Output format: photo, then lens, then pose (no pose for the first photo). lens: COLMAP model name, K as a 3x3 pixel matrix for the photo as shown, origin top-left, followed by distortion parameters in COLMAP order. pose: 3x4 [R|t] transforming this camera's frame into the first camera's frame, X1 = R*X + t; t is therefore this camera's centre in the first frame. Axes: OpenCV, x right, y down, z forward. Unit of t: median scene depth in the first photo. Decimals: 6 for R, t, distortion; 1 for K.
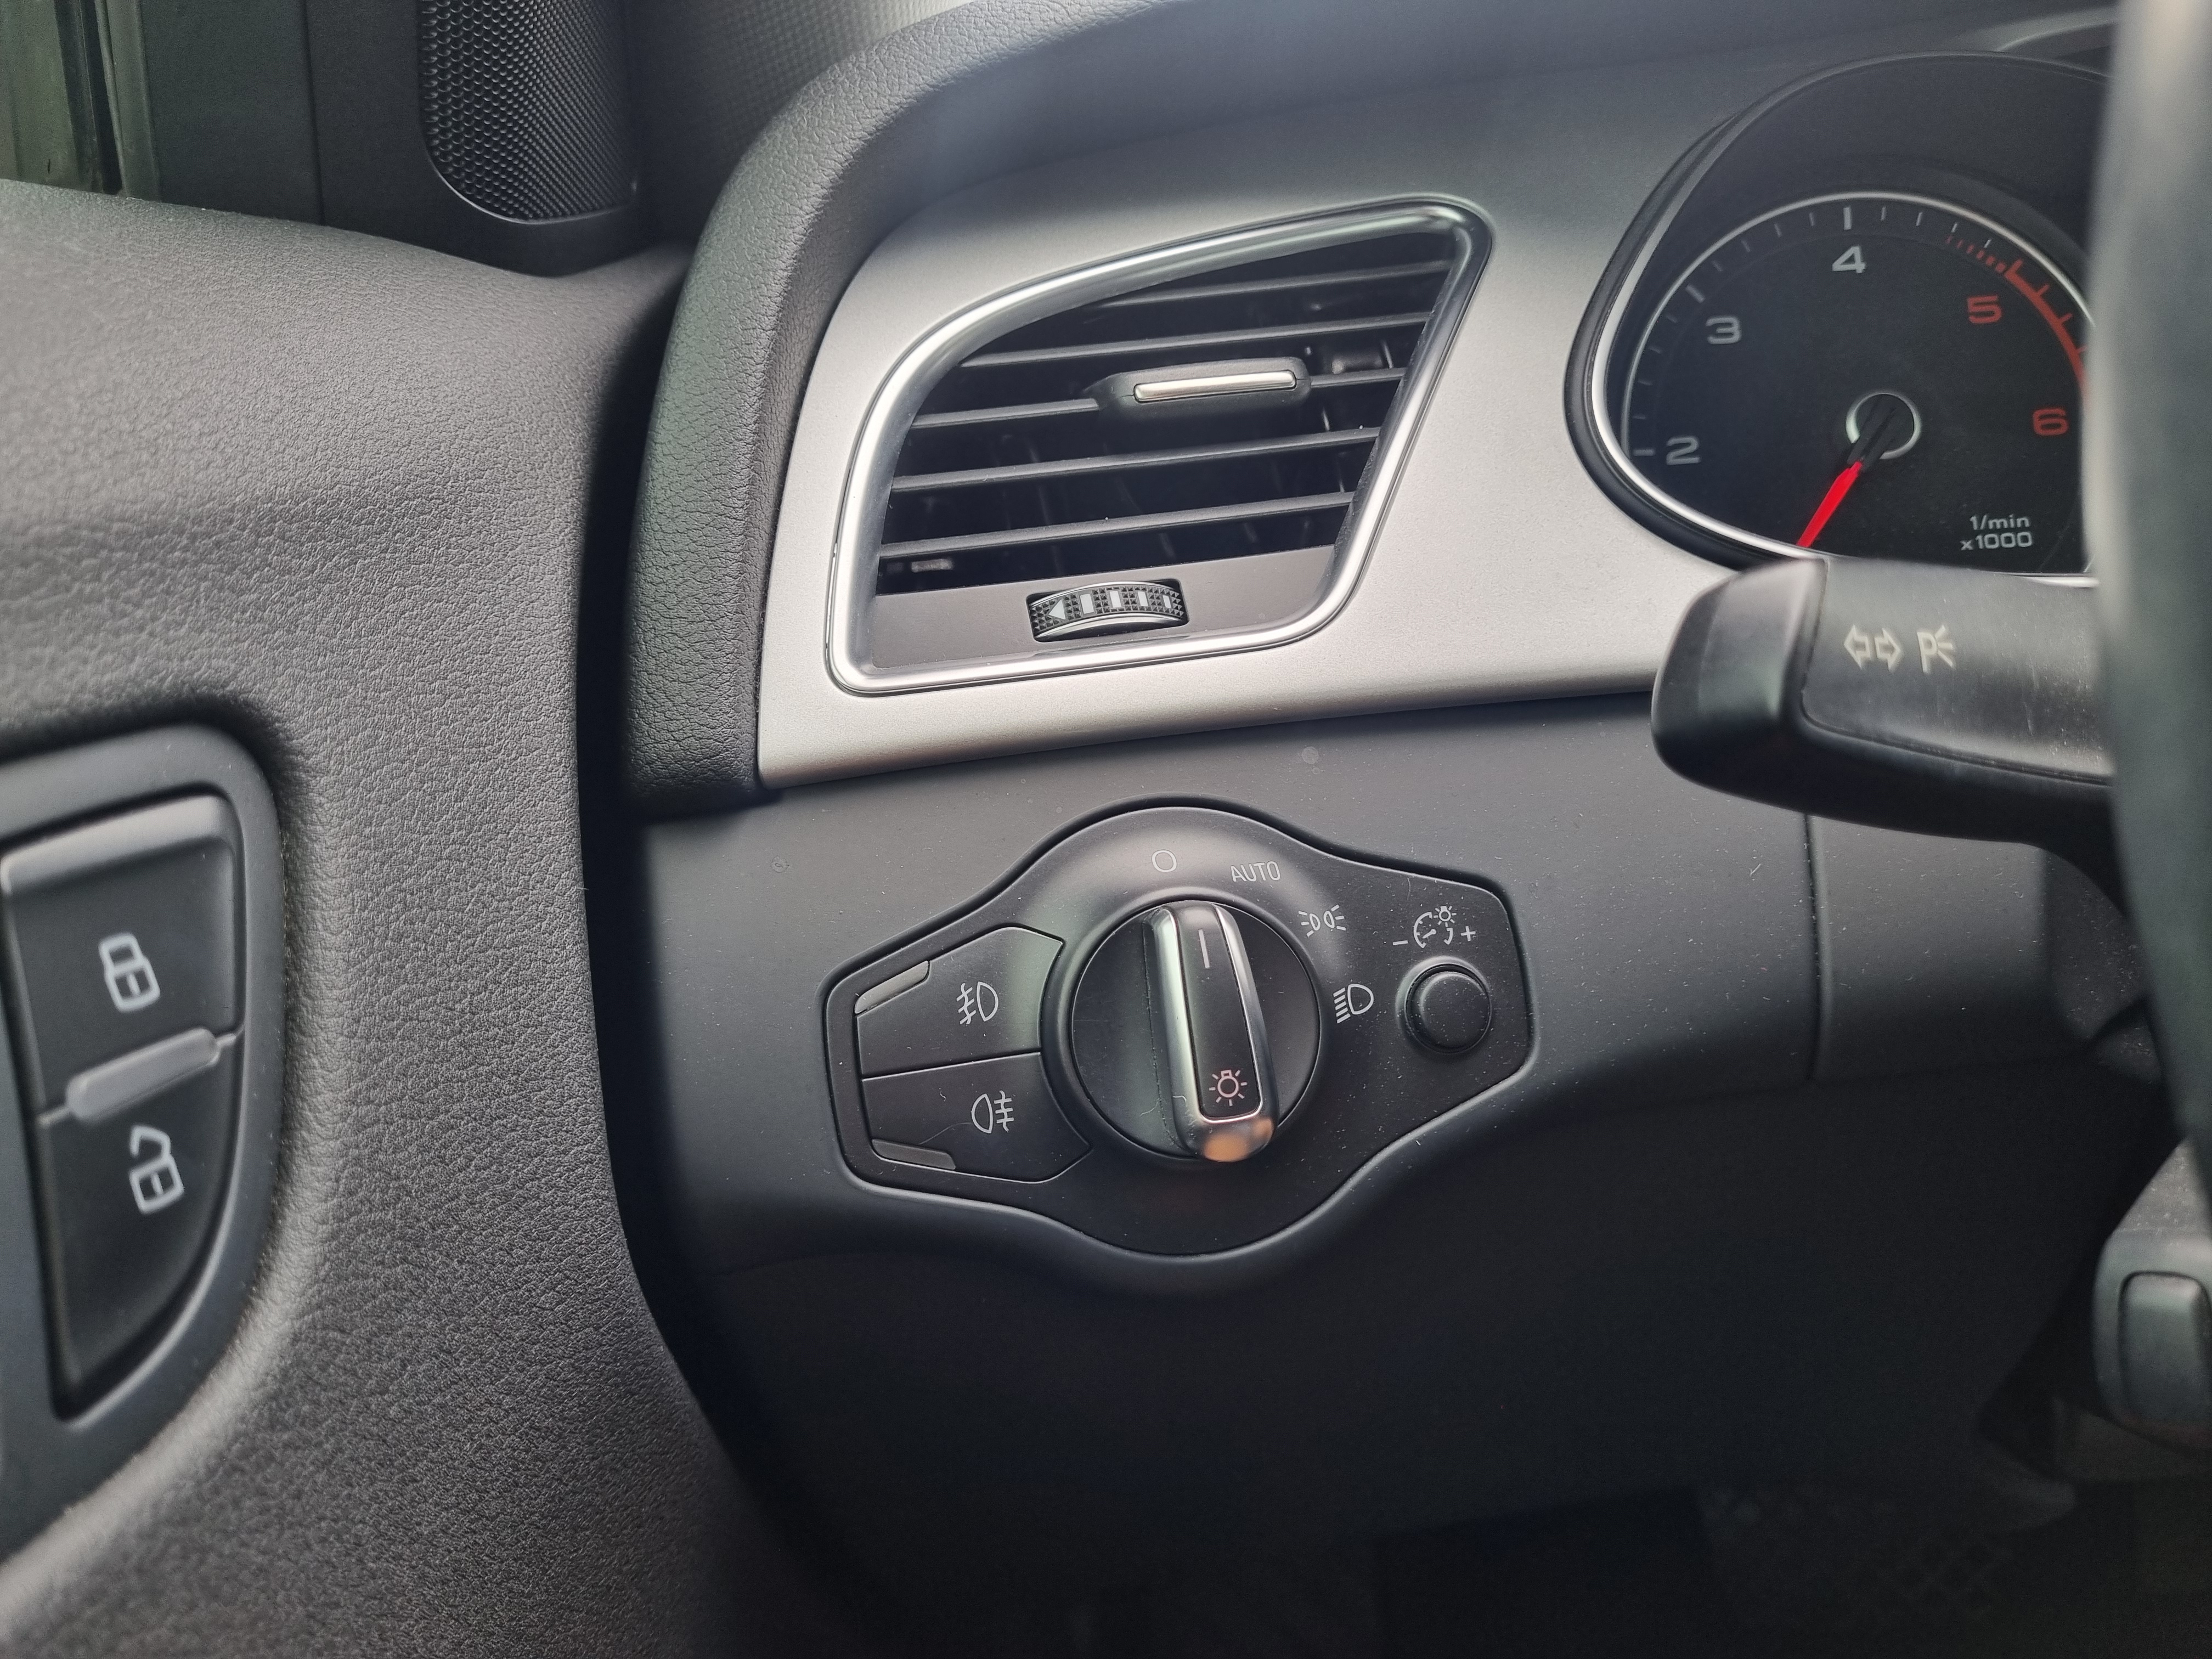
lens RADIAL K [[1713.0, 0, 1125.5], [0, 1713.0, 830.4], [0, 0, 1]] dist [0.028189, -0.029835]
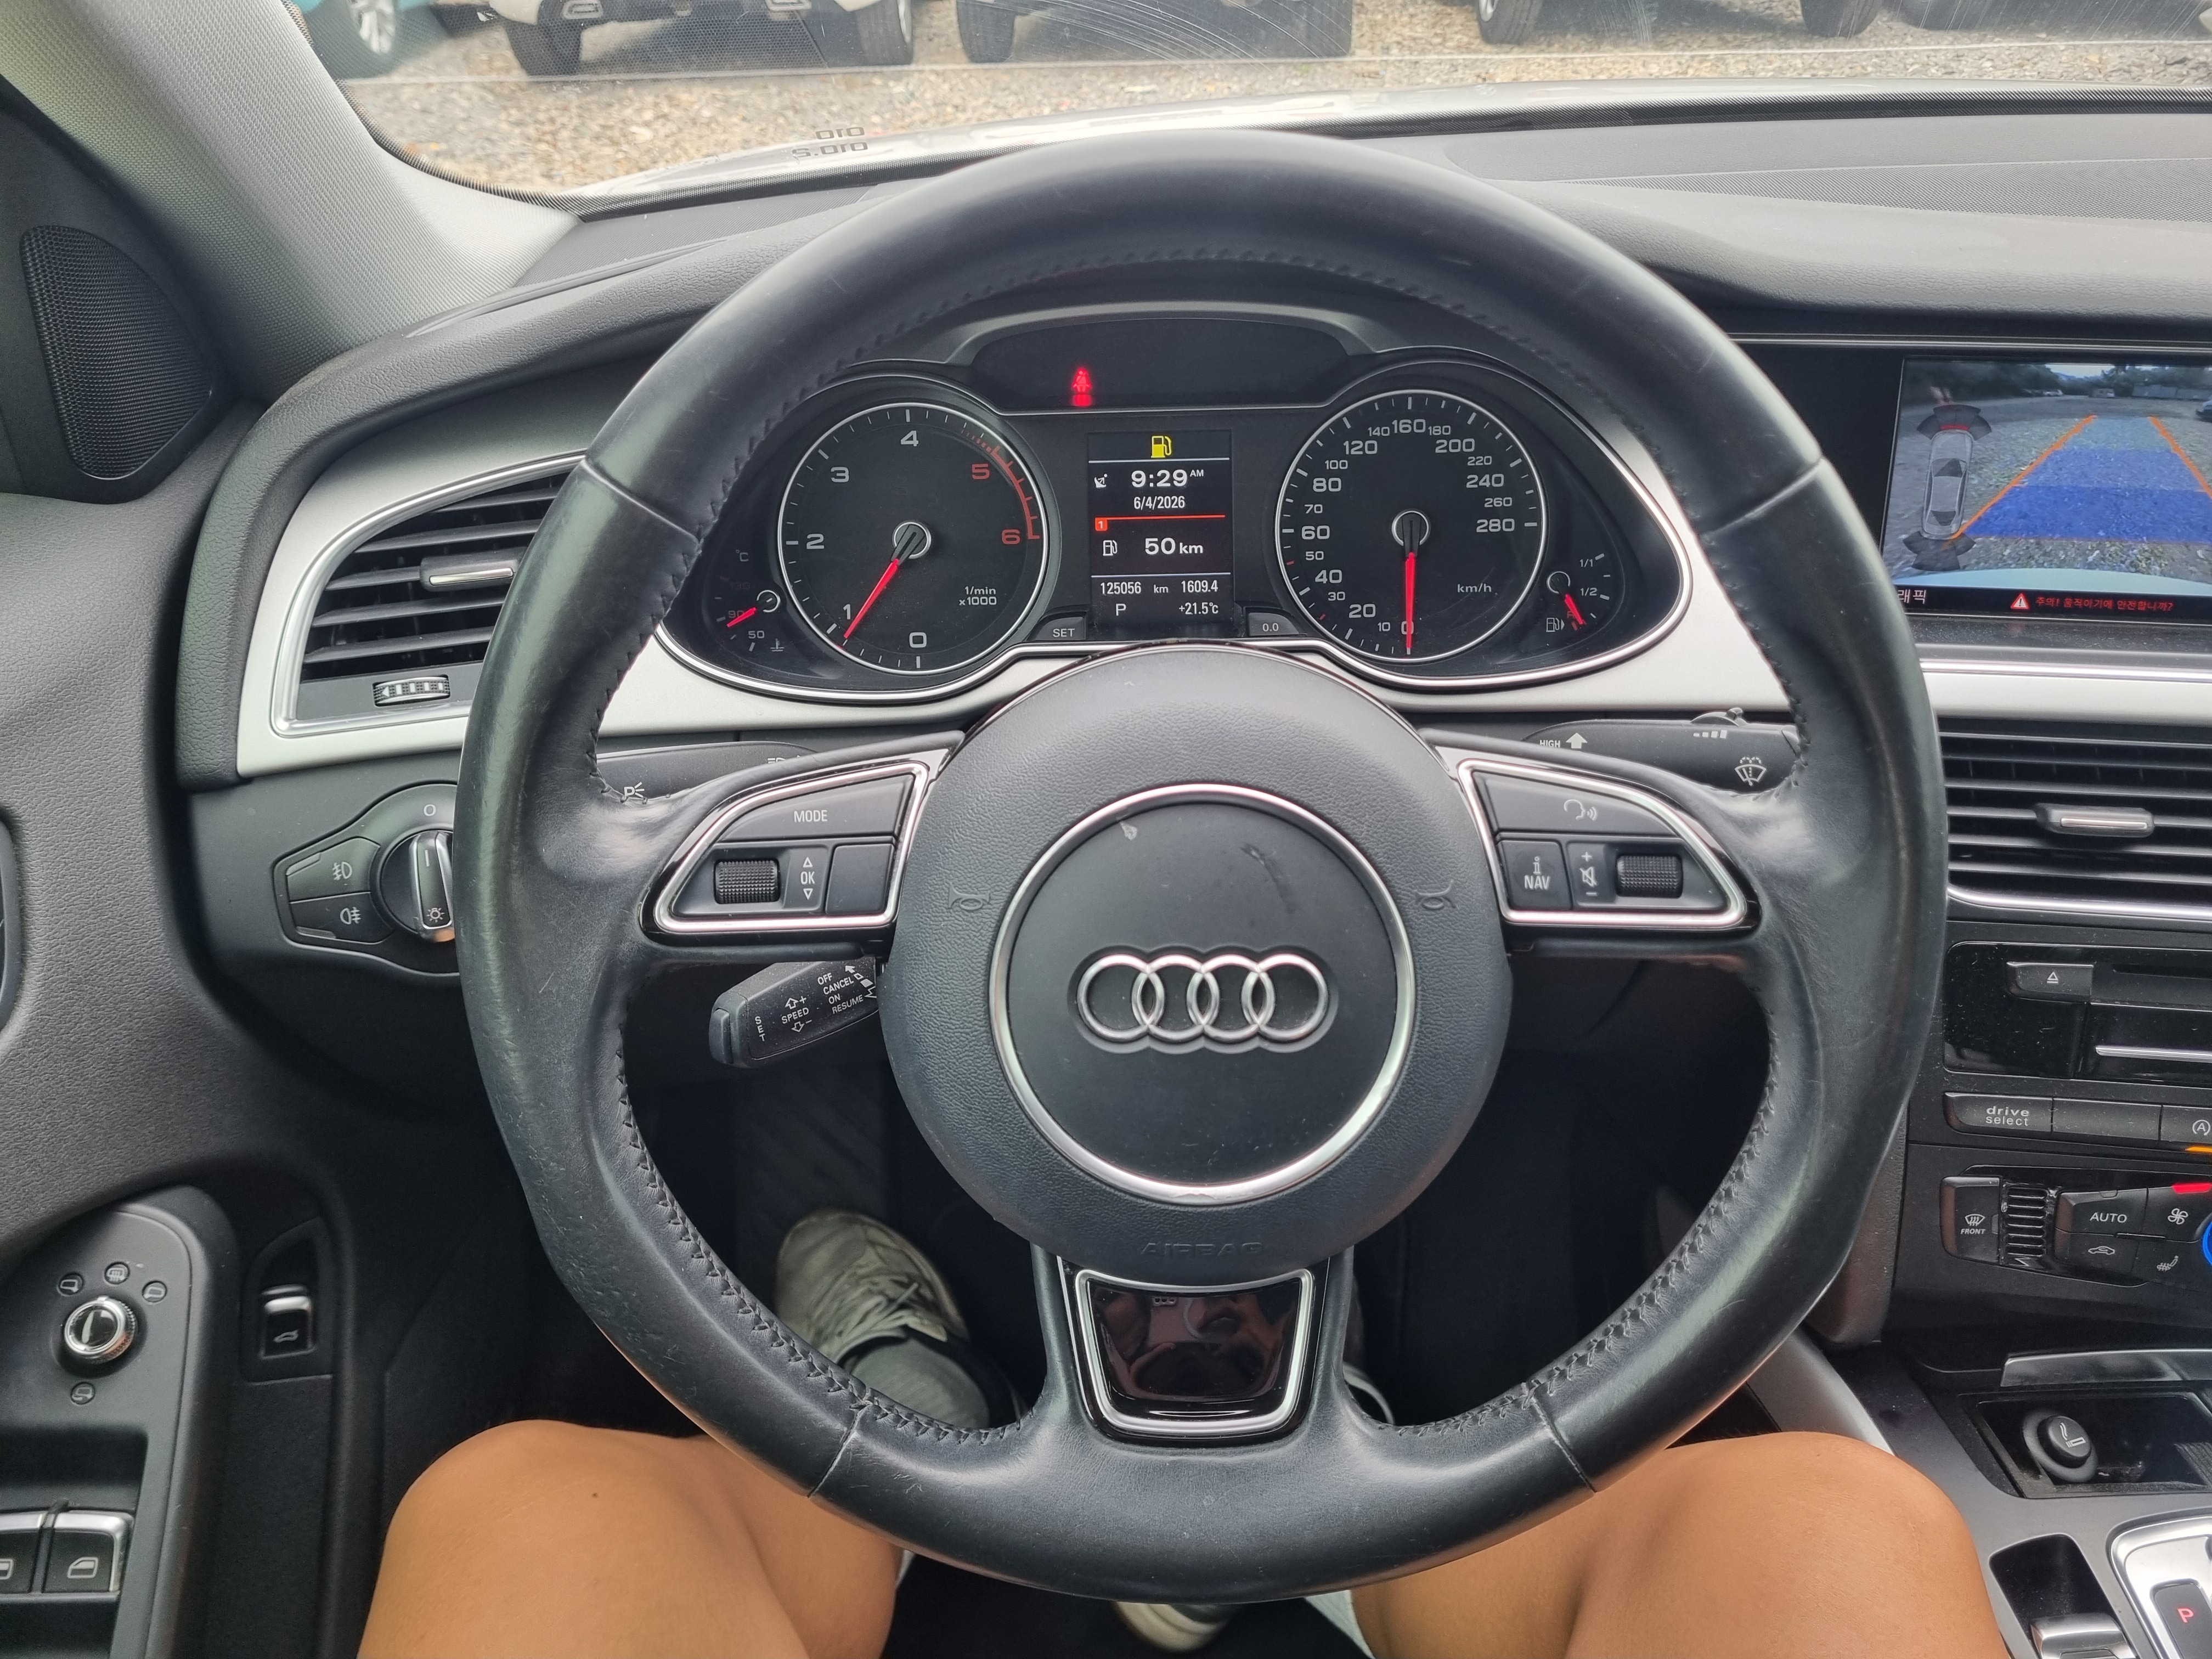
lens RADIAL K [[1709.4, 0, 1106.0], [0, 1709.4, 829.5], [0, 0, 1]] dist [0.036169, -0.031523]
pose [[0.998688, 0.038622, 0.033628, 0.818638], [-0.045736, 0.968083, 0.246422, -0.543917], [-0.023037, -0.247637, 0.968579, -1.210594]]
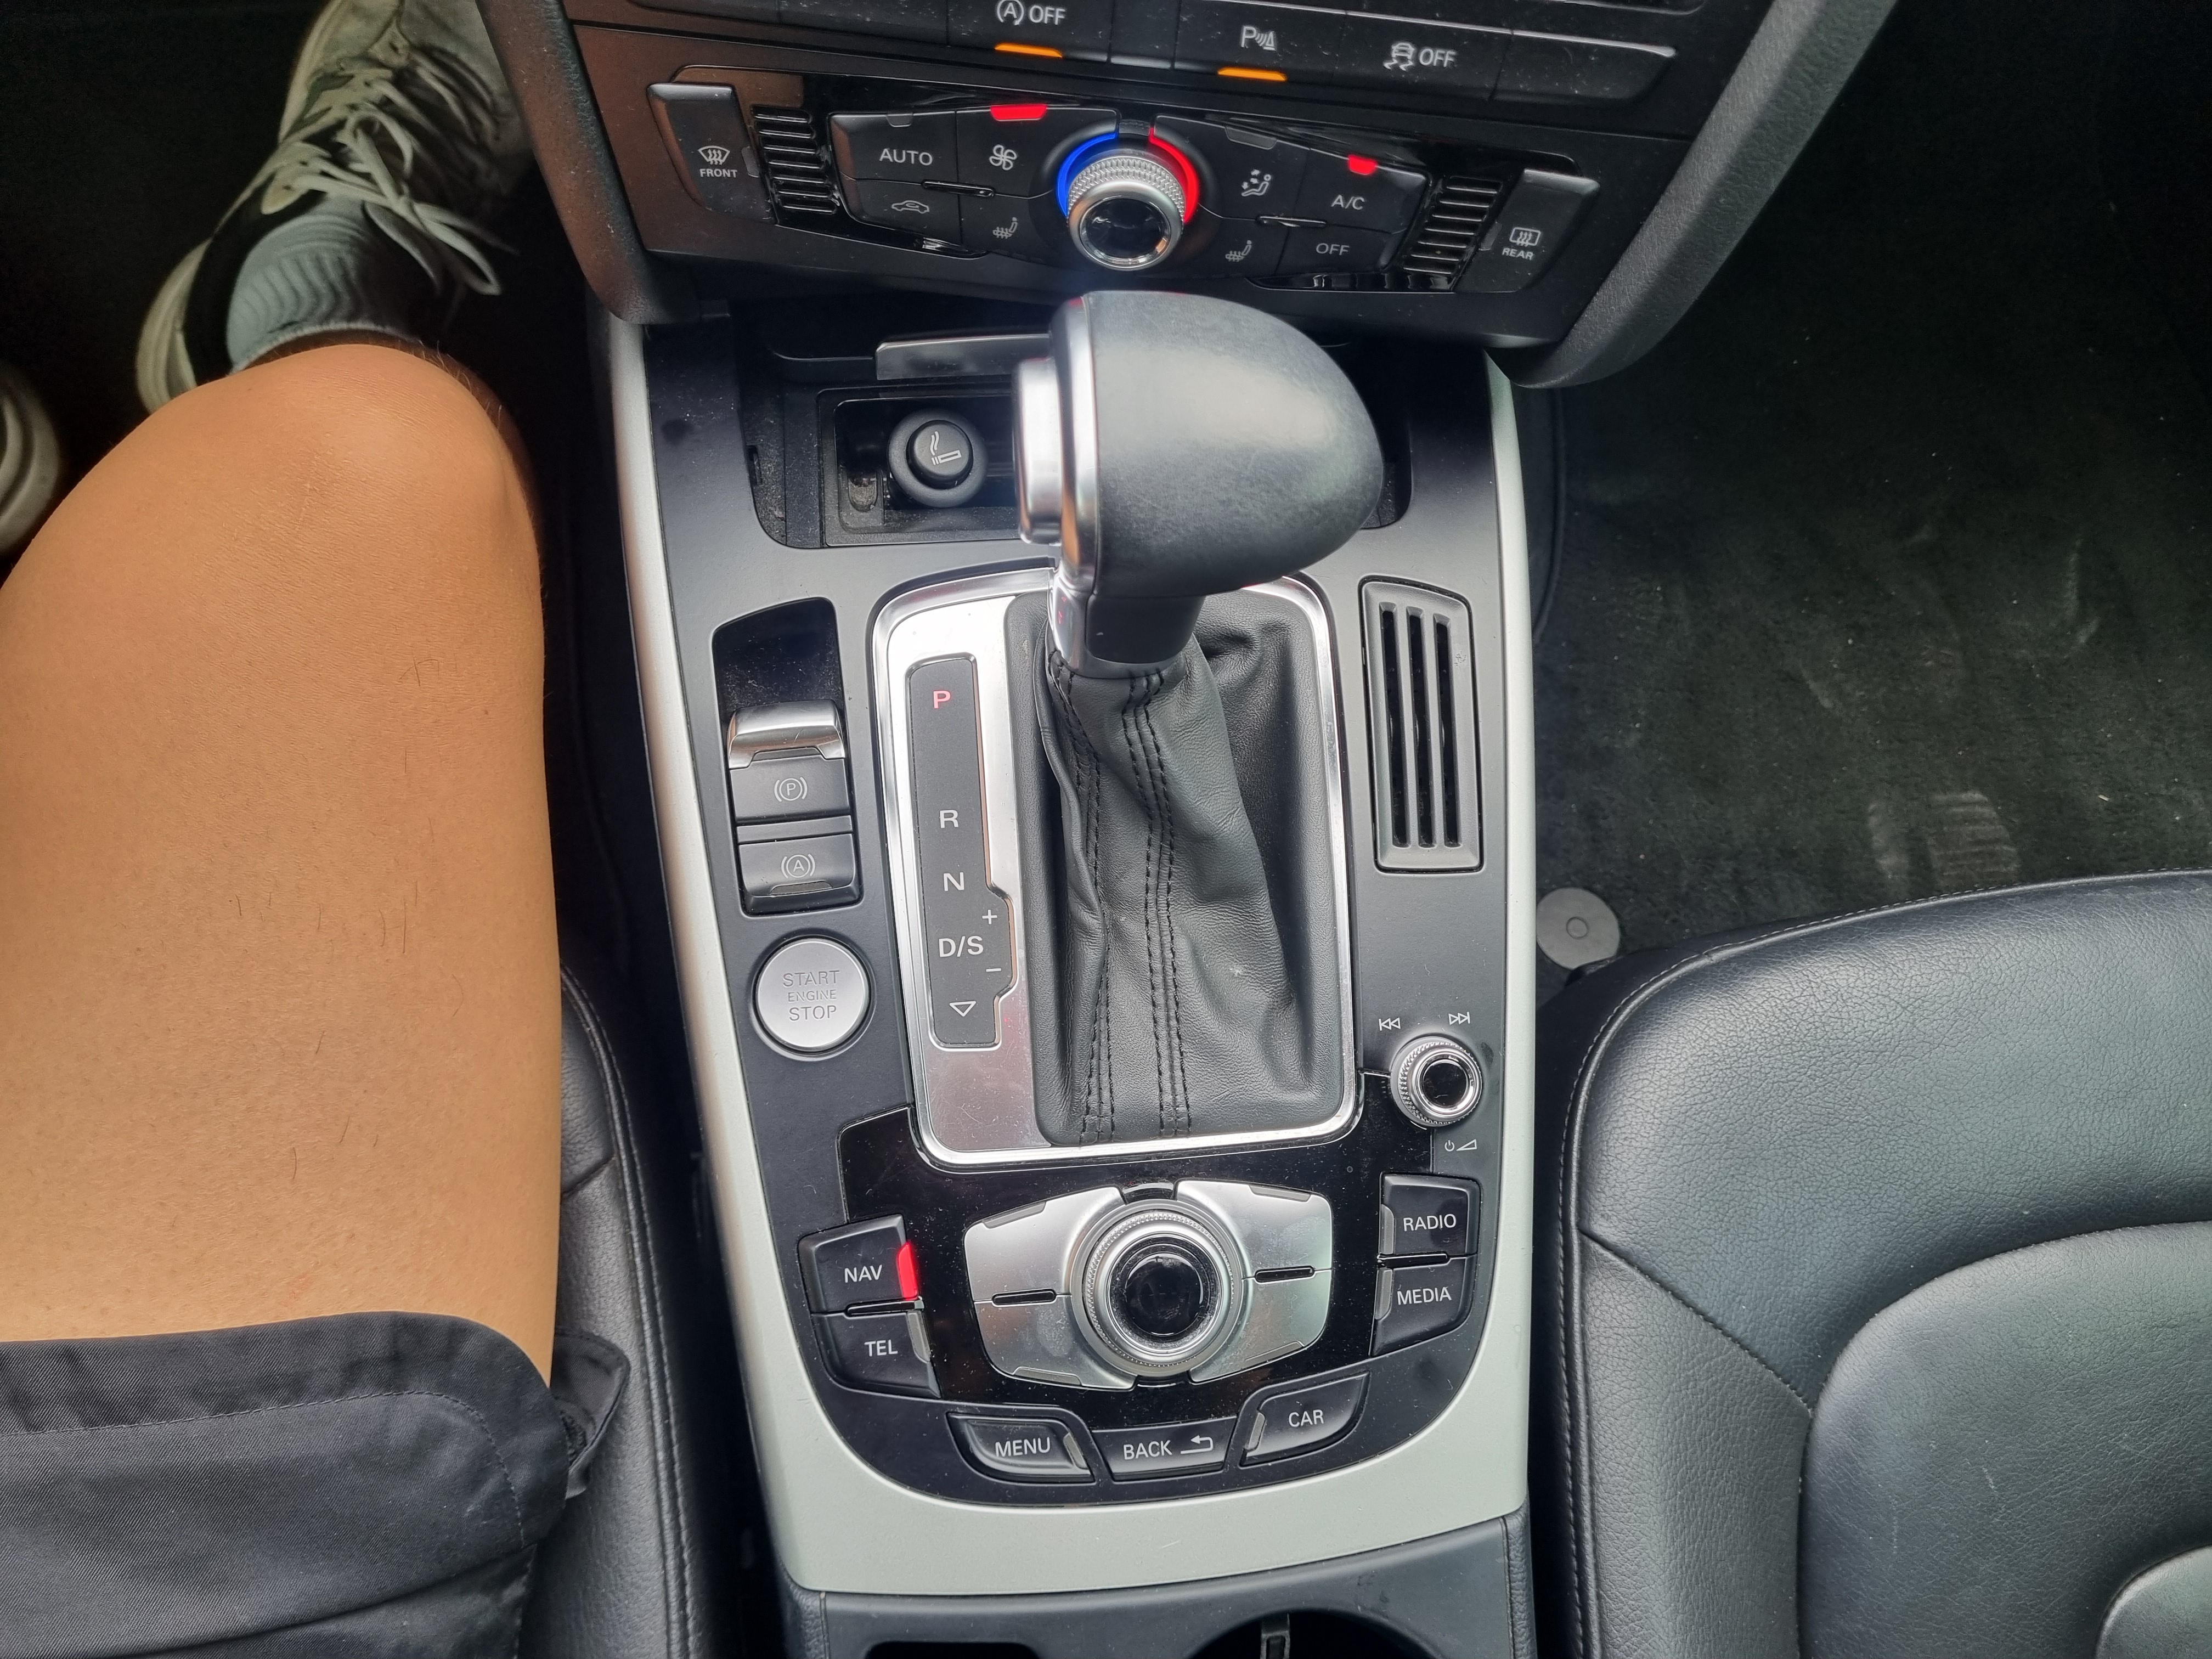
lens RADIAL K [[1687.3, 0, 1121.3], [0, 1687.3, 835.2], [0, 0, 1]] dist [0.062602, -0.112641]
pose [[0.980793, -0.038545, 0.191204, 2.150944], [-0.129134, 0.606360, 0.784635, -0.348465], [-0.146182, -0.794255, 0.589737, -0.477688]]
